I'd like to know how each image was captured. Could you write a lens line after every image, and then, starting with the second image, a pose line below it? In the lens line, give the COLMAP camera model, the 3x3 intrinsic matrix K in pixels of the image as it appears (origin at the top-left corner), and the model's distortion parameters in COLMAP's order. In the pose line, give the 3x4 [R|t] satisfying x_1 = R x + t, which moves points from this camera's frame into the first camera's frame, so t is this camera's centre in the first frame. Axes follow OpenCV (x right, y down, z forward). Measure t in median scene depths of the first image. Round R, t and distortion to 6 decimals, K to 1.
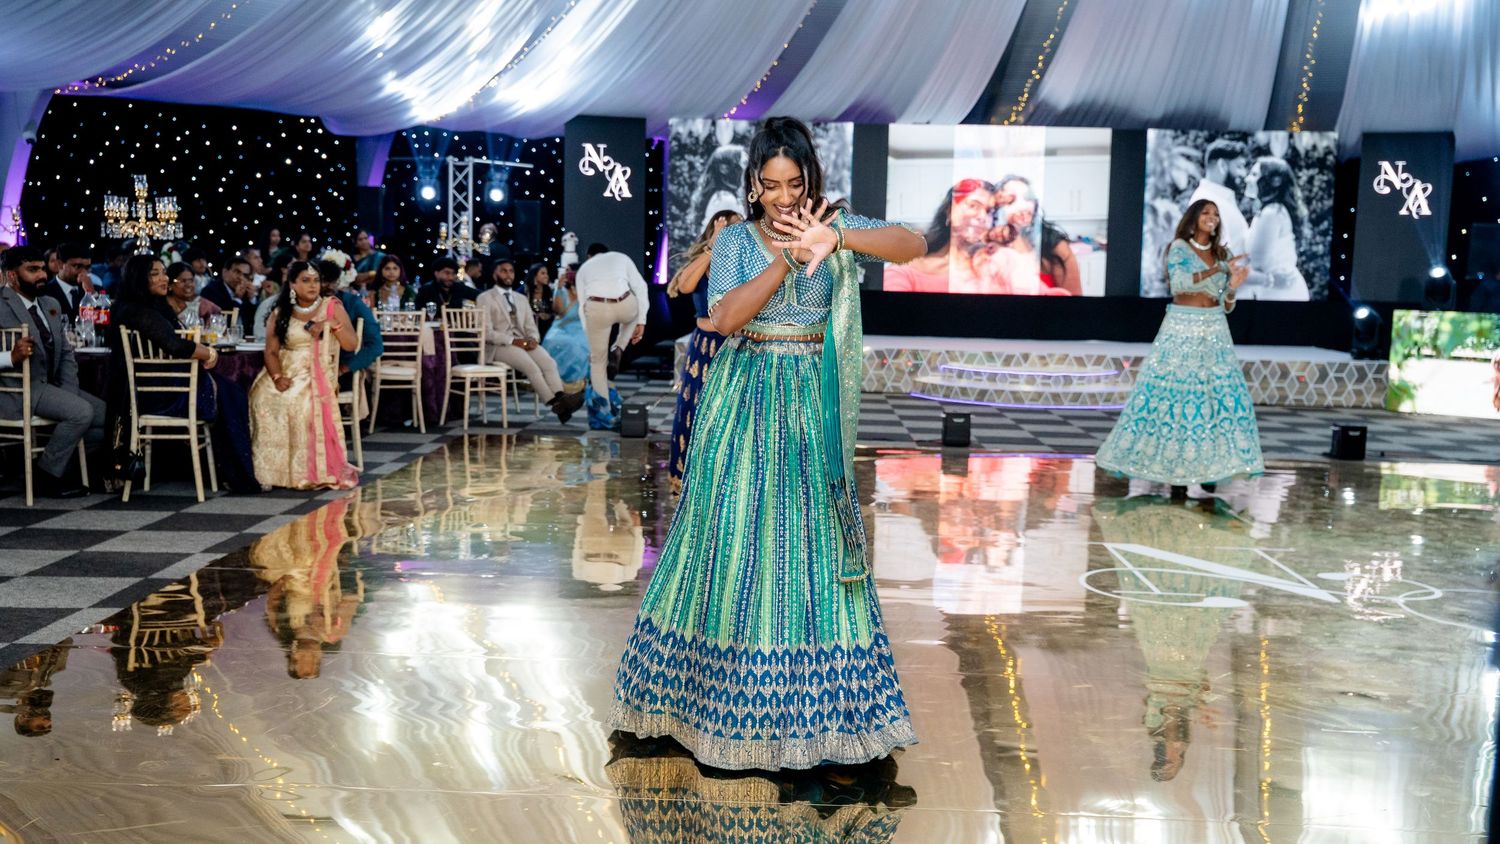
lens RADIAL K [[1468.1, 0, 750.0], [0, 1468.1, 422.0], [0, 0, 1]] dist [0.009117, 0.092818]
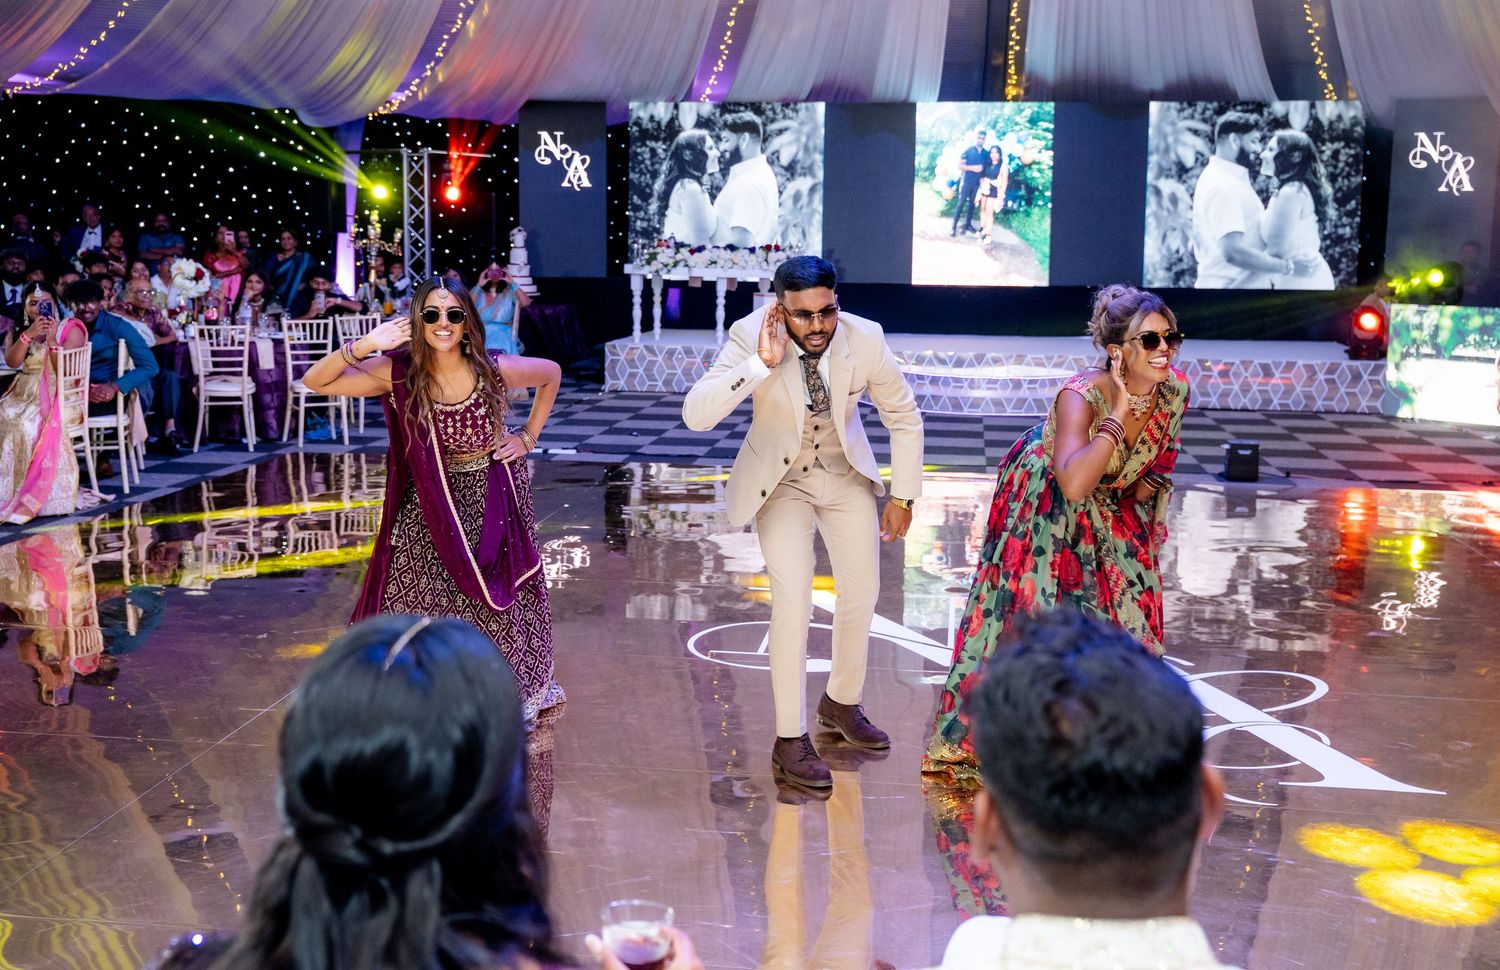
lens RADIAL K [[1574.5, 0, 741.0], [0, 1574.5, 427.1], [0, 0, 1]] dist [-0.009301, 0.130686]
pose [[0.993841, -0.001500, -0.110802, 0.127651], [0.003029, 0.999902, 0.013633, -0.013004], [0.110771, -0.013885, 0.993749, 0.007041]]
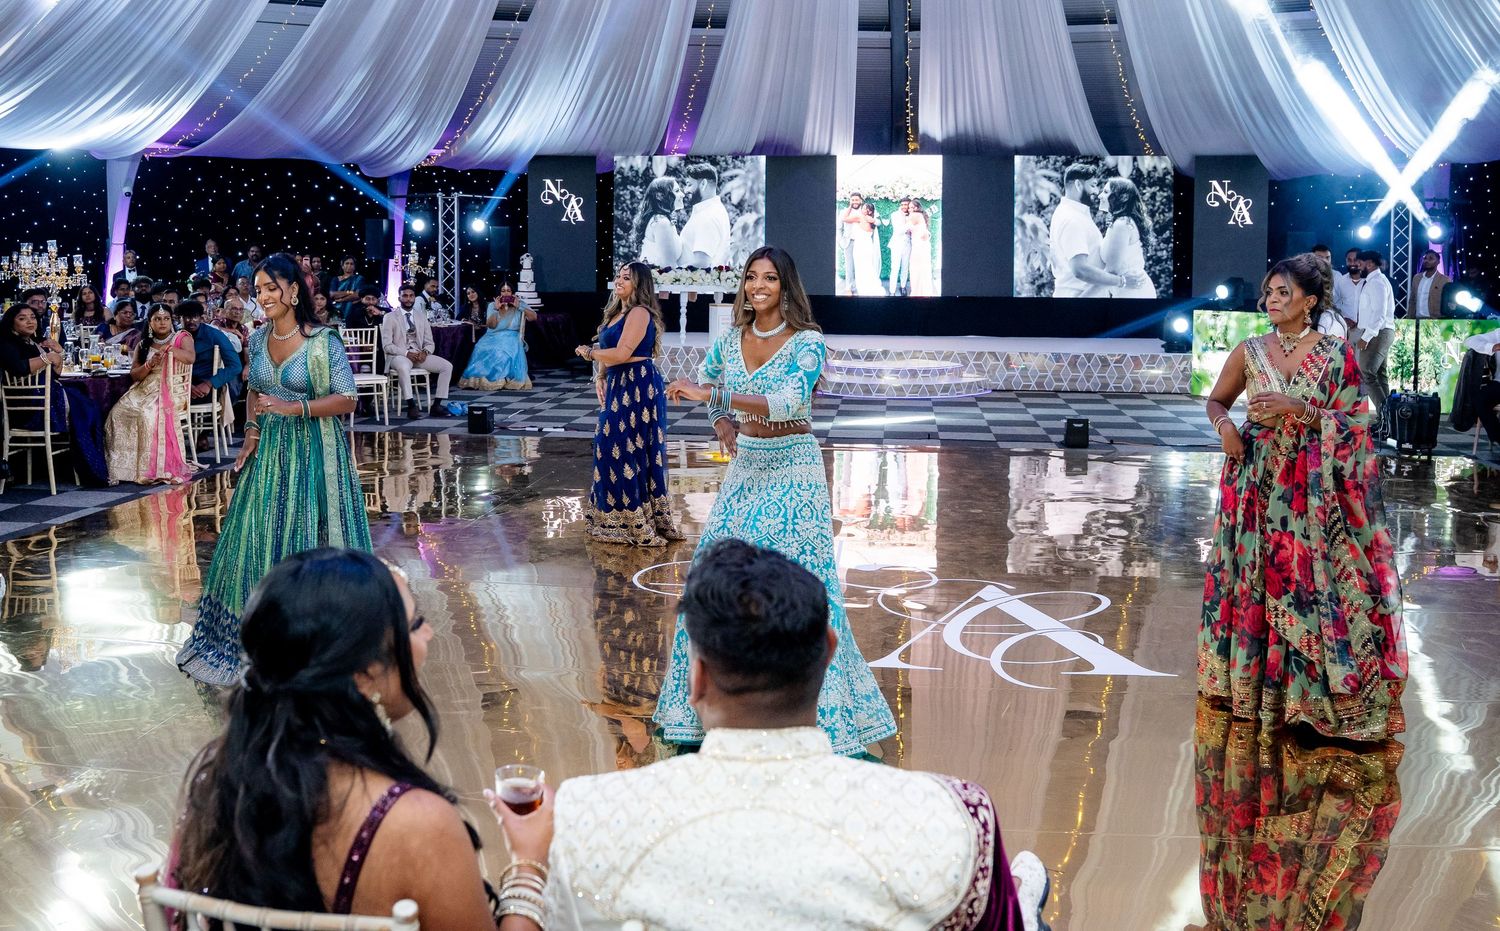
lens RADIAL K [[1263.5, 0, 745.7], [0, 1263.5, 321.3], [0, 0, 1]] dist [-0.143708, 0.097528]
pose [[0.995984, -0.015900, -0.088109, 0.142327], [0.011134, 0.998461, -0.054326, -0.014308], [0.088837, 0.053127, 0.994628, -0.009445]]
